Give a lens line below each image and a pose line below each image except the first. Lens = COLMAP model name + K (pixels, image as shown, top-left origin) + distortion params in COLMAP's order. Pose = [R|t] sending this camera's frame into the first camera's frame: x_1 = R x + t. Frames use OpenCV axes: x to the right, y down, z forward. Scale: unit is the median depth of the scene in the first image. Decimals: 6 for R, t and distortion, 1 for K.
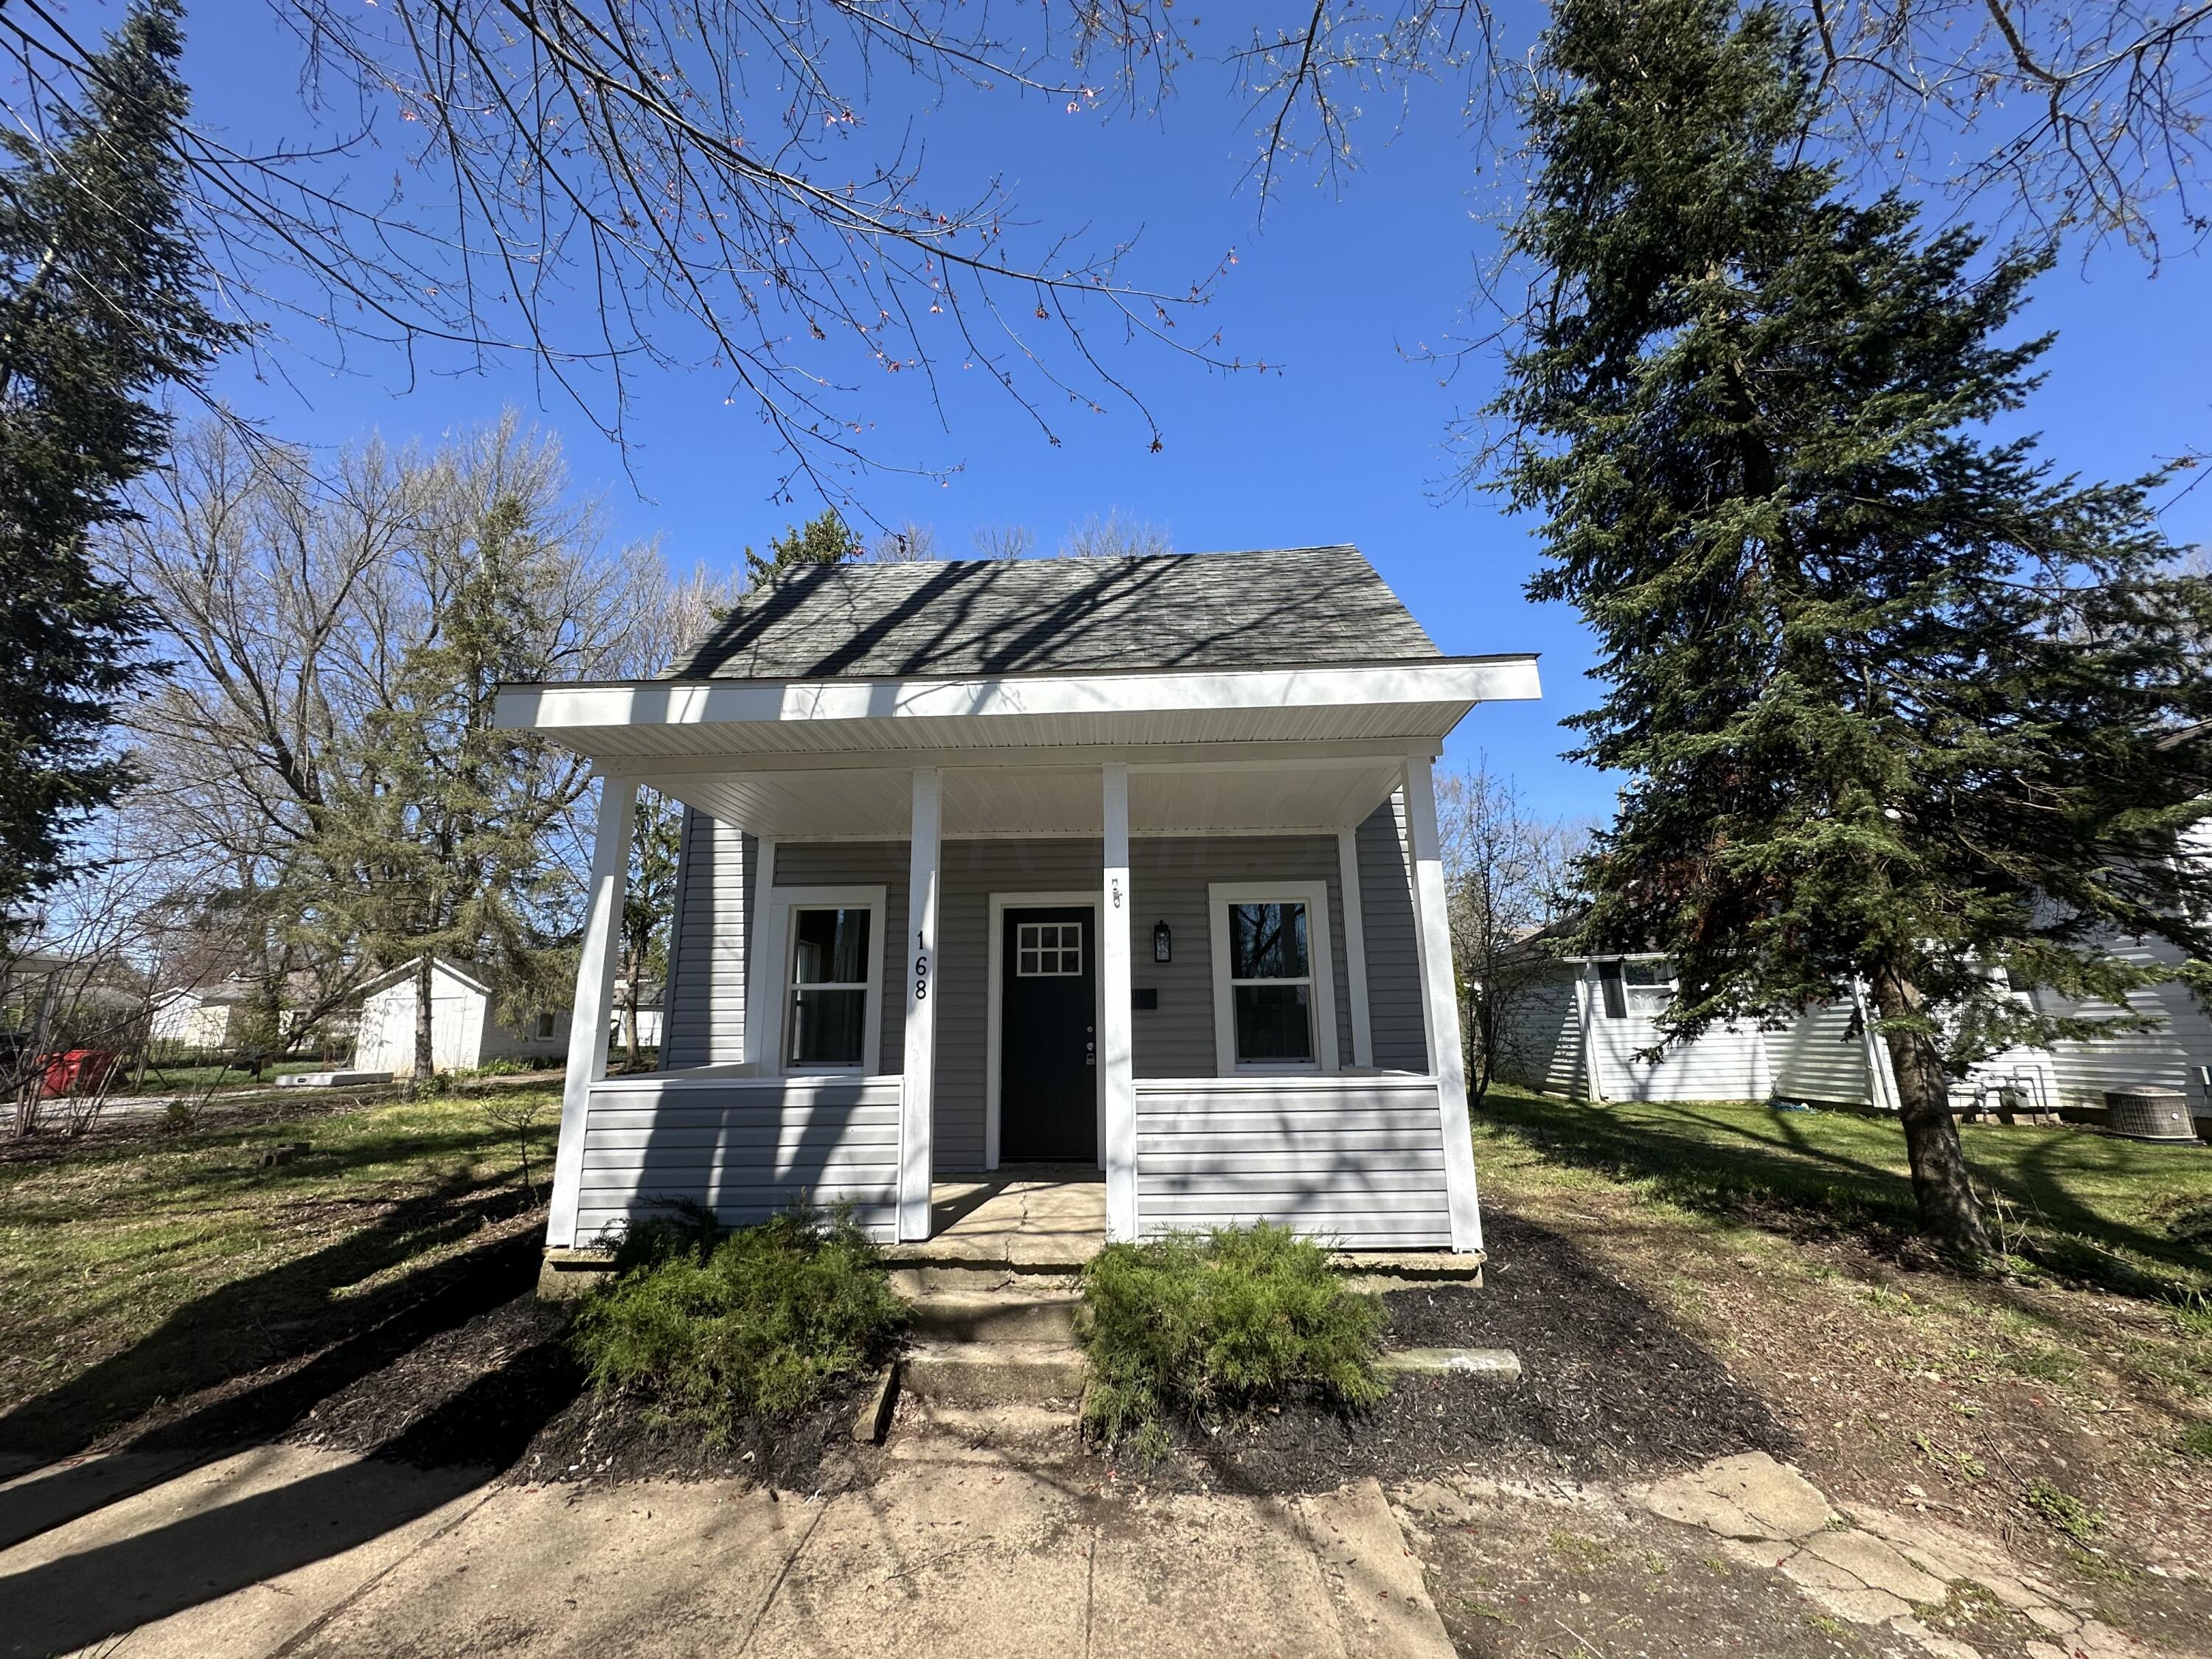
lens RADIAL K [[883.0, 0, 1114.7], [0, 883.0, 827.3], [0, 0, 1]] dist [-0.002847, -0.000166]
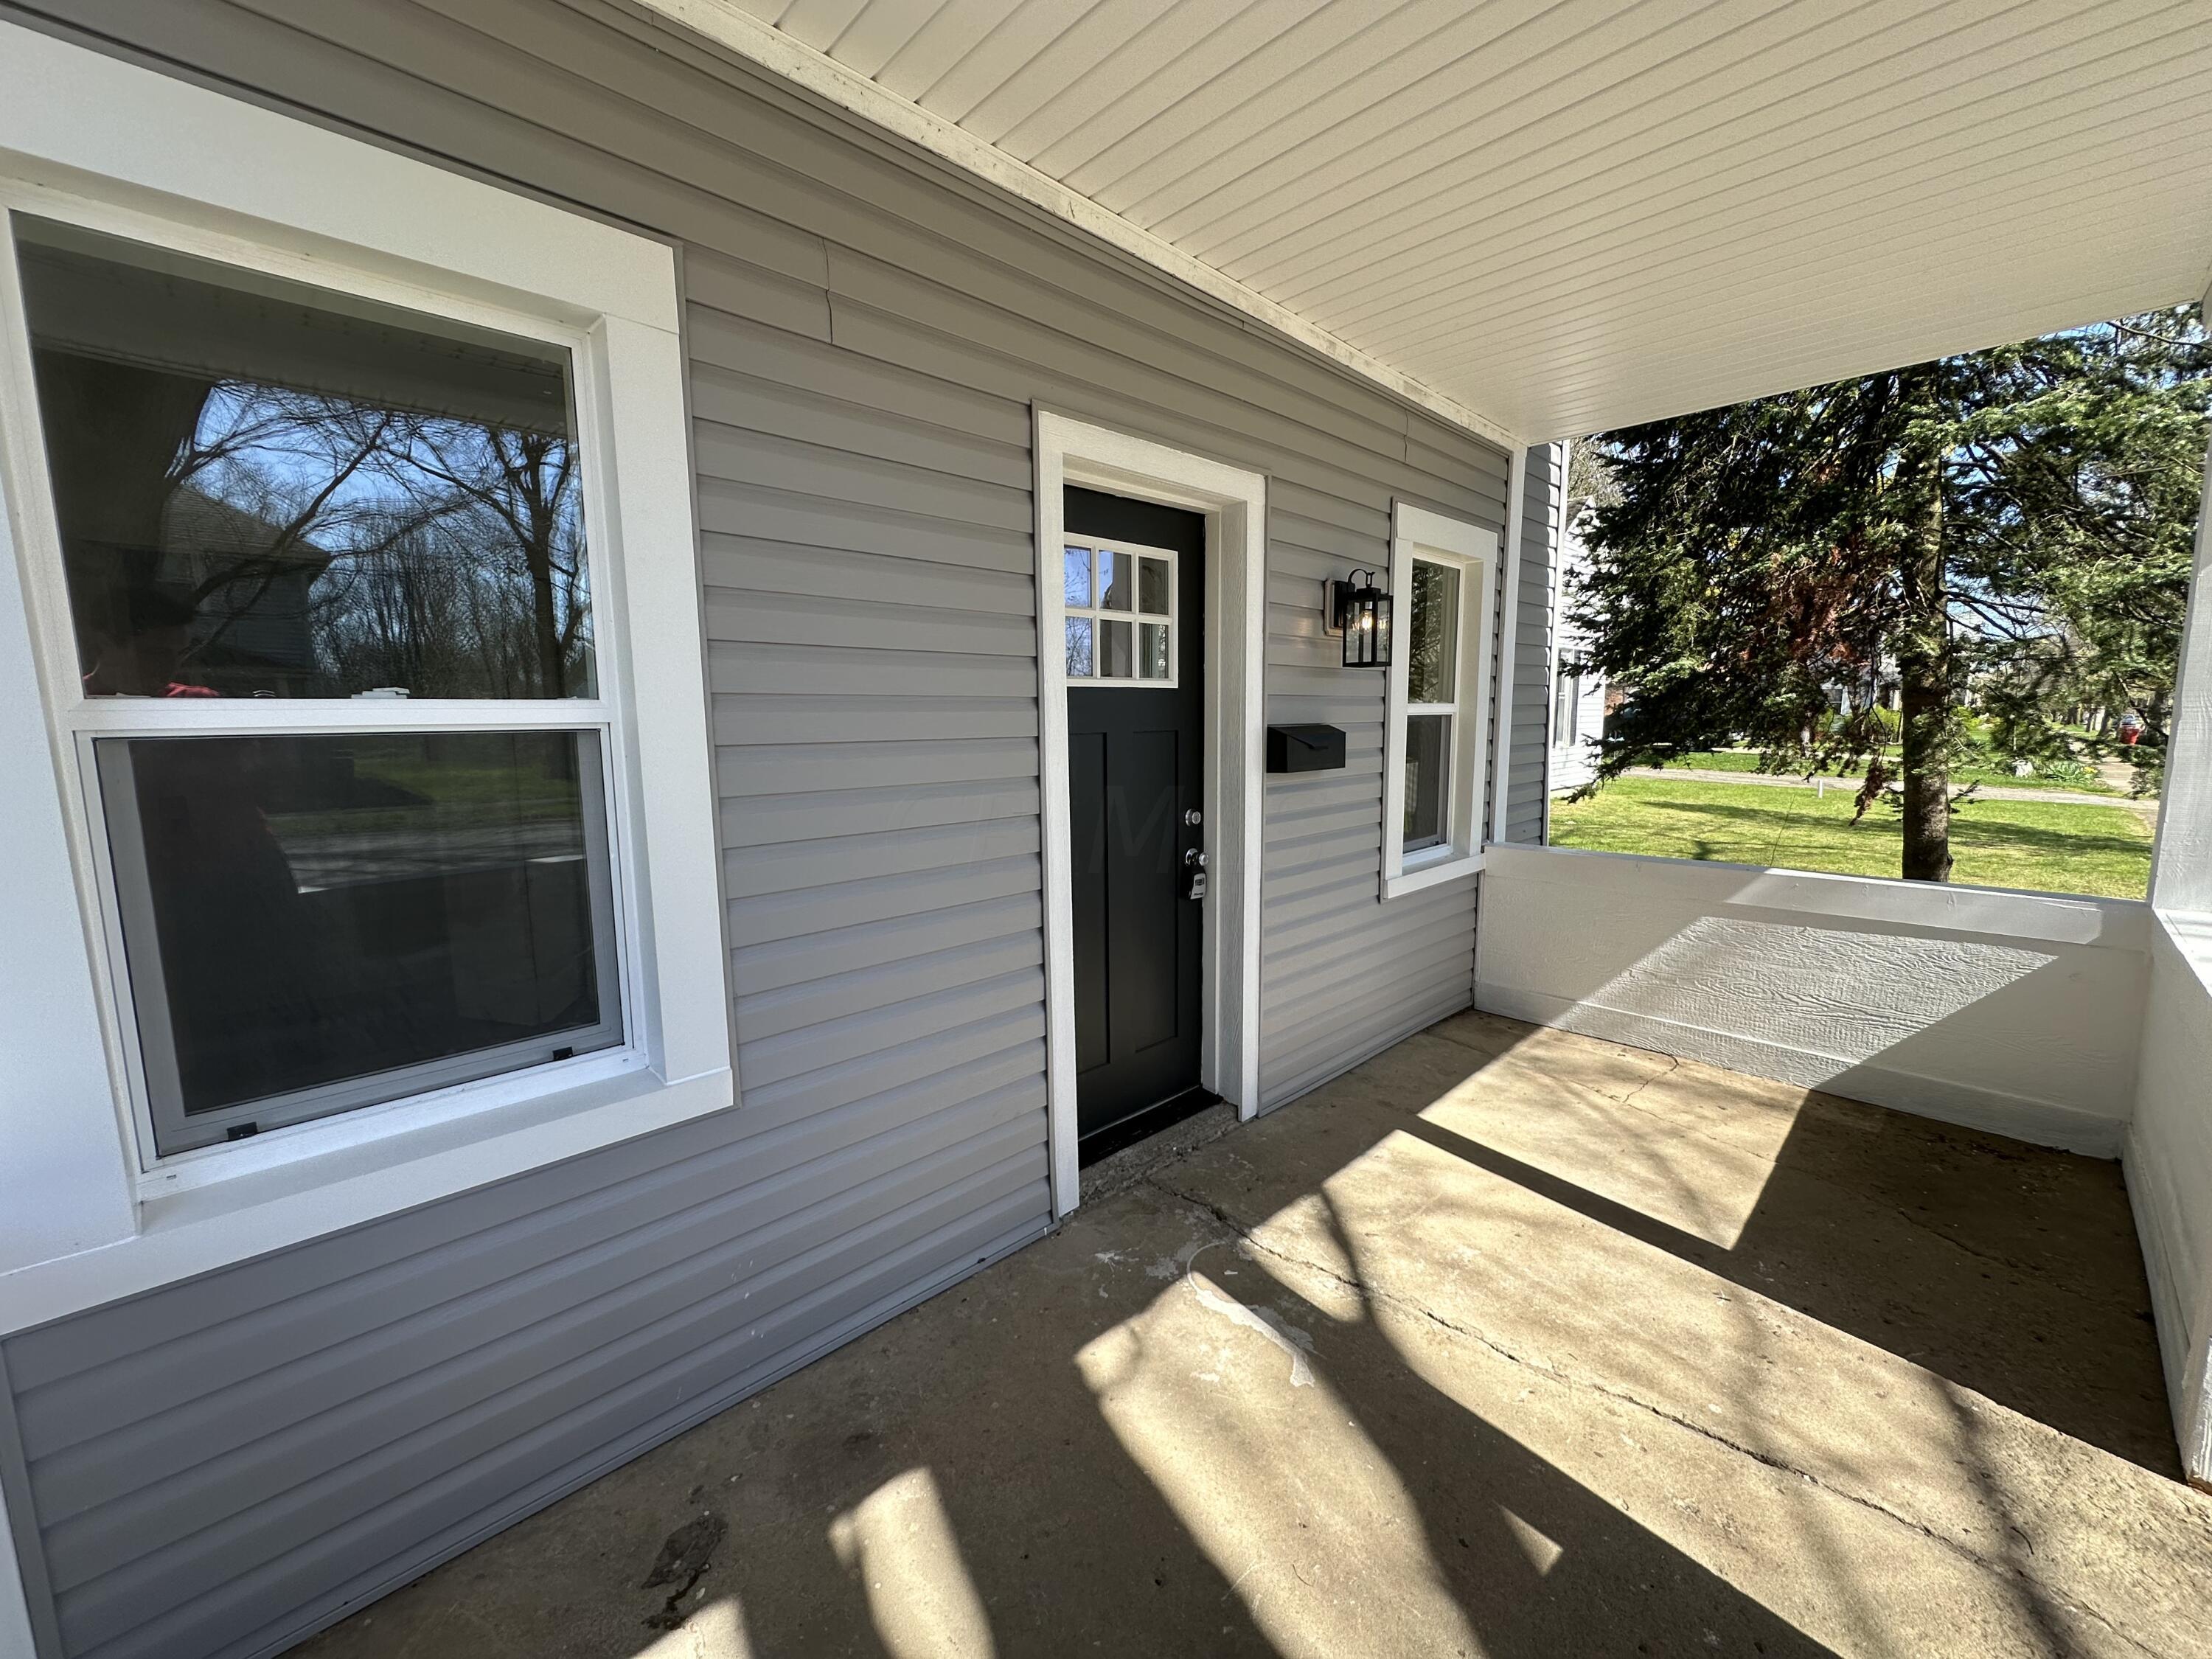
lens RADIAL K [[880.3, 0, 1105.9], [0, 880.3, 822.3], [0, 0, 1]] dist [-0.001179, -0.000023]
pose [[0.697179, -0.084616, 0.711886, -0.457901], [-0.157880, 0.950508, 0.267598, 0.163252], [-0.699296, -0.298957, 0.649315, 0.980874]]
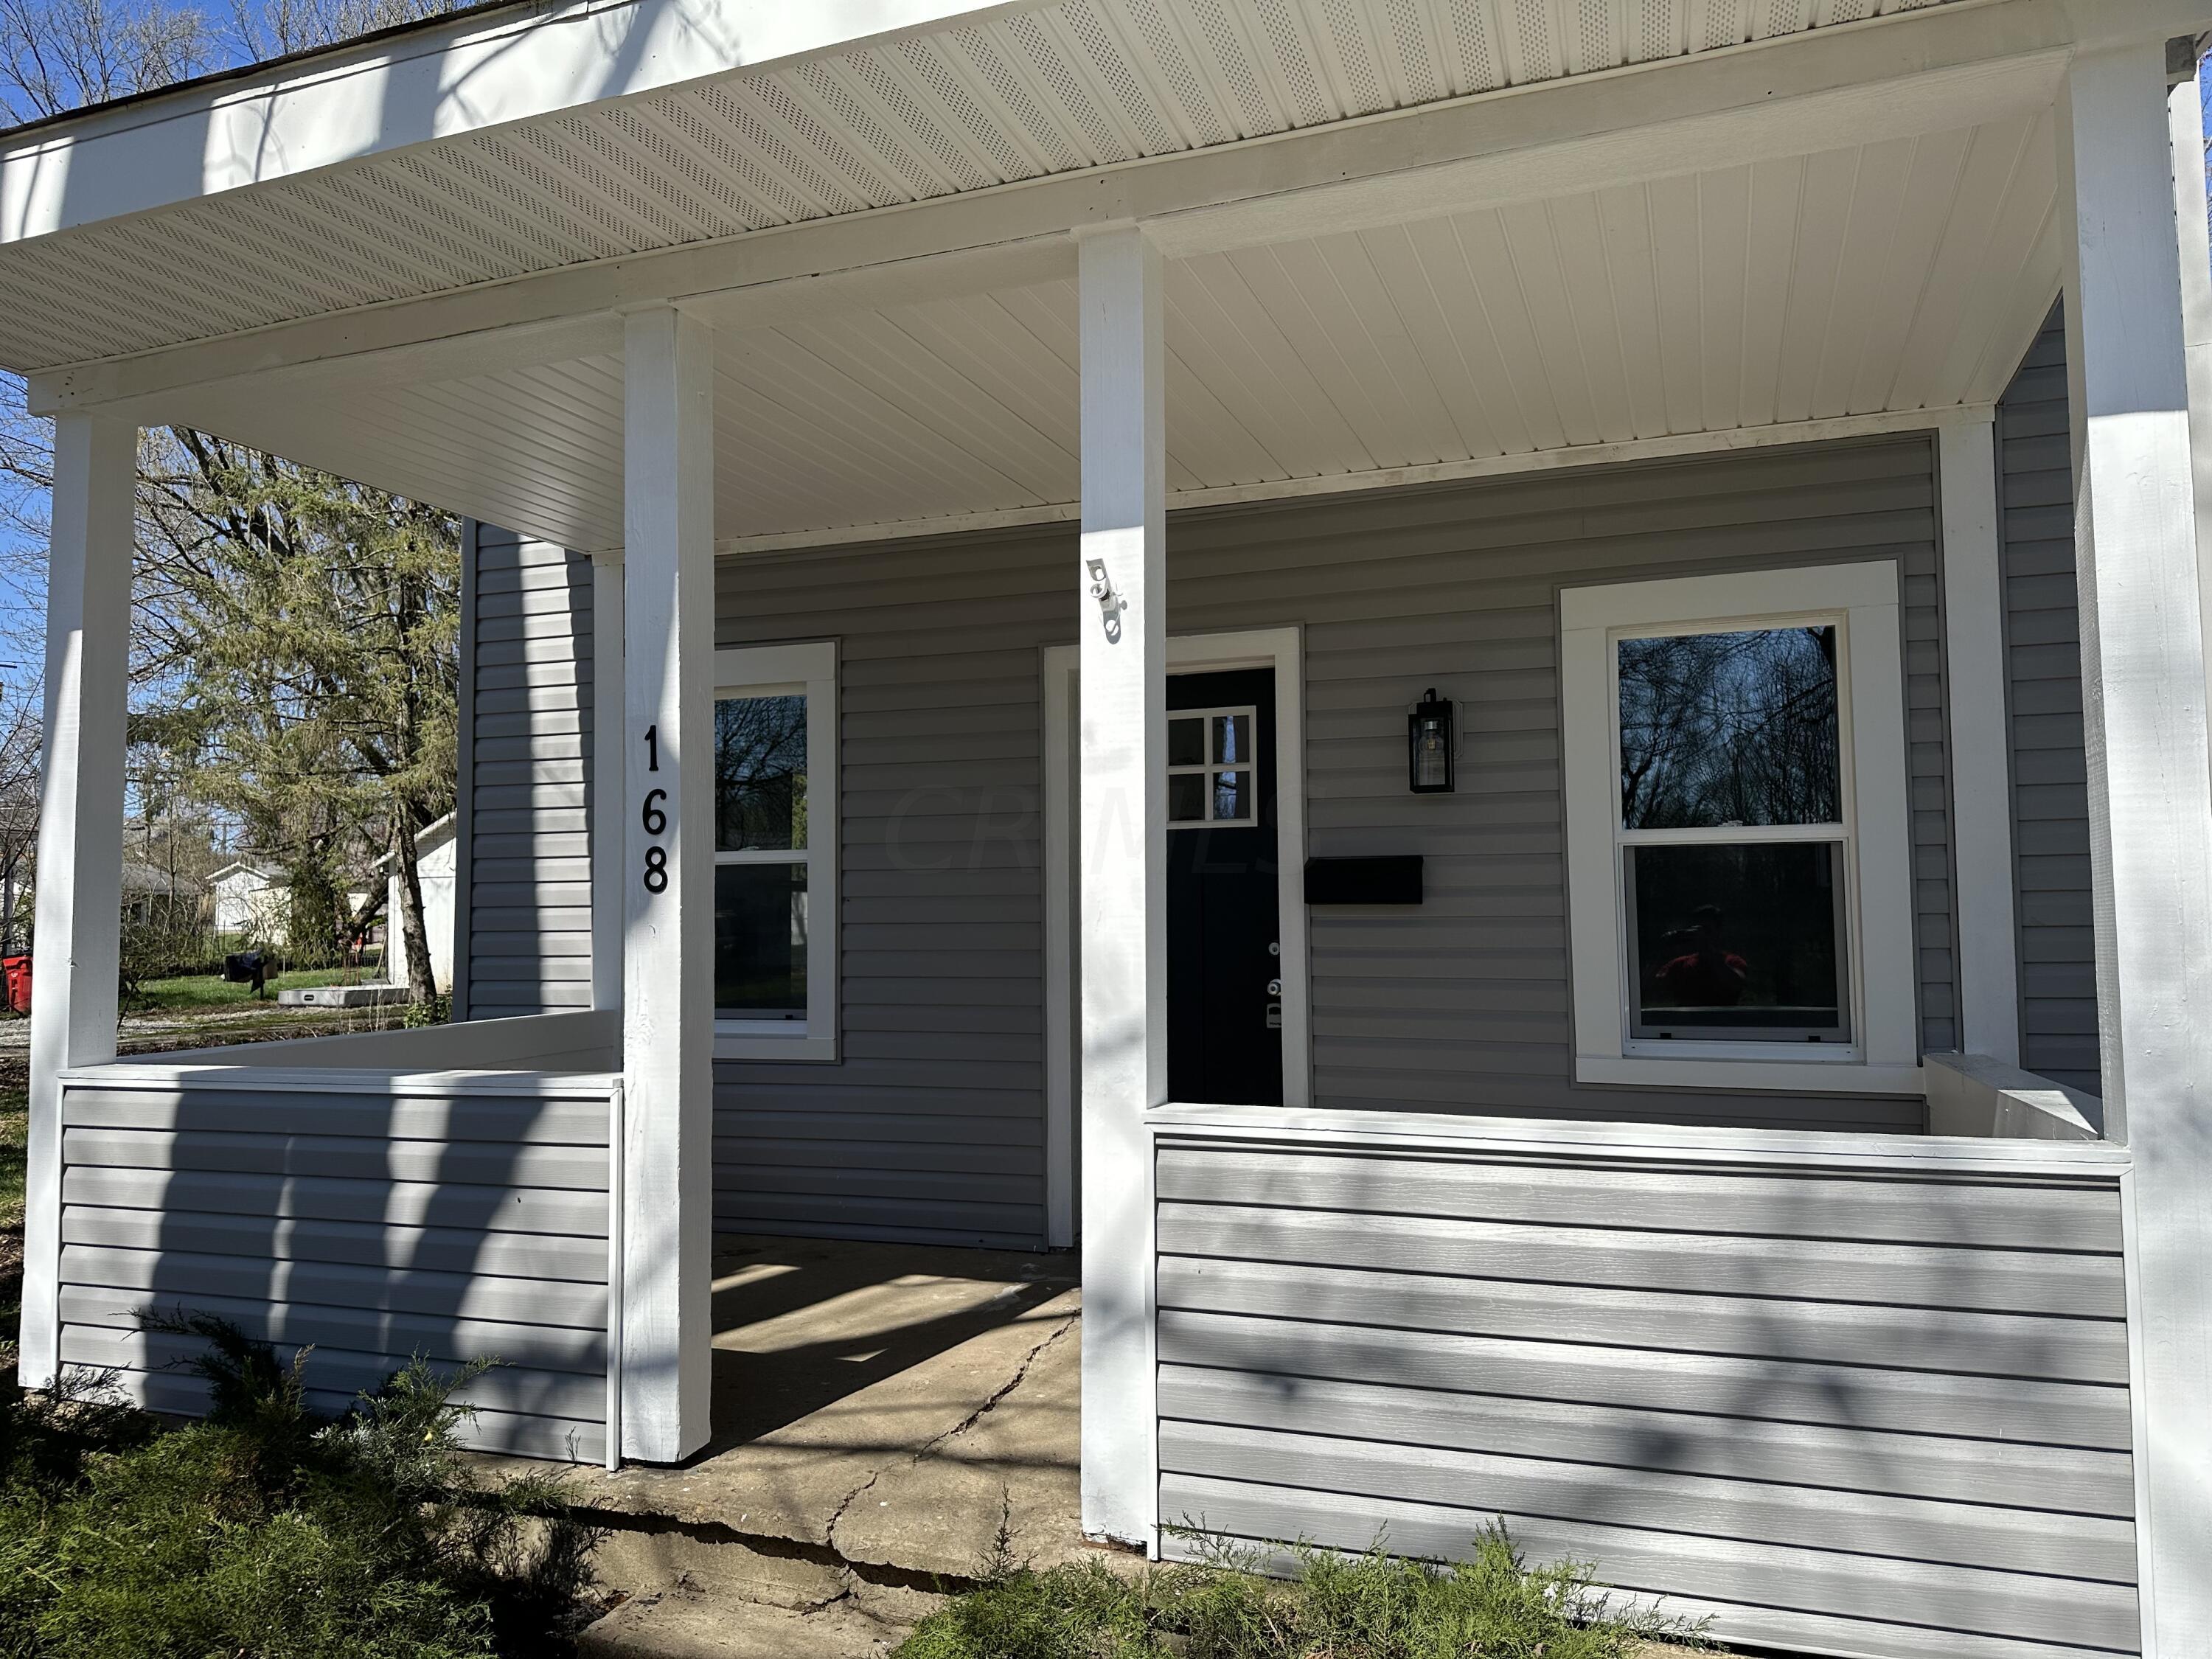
lens RADIAL K [[1543.4, 0, 1106.0], [0, 1543.4, 829.5], [0, 0, 1]] dist [0.128539, -0.196835]
pose [[0.945966, -0.015495, -0.323895, 0.181304], [0.069490, 0.985339, 0.155814, 0.060586], [0.316732, -0.169902, 0.933174, 0.354181]]
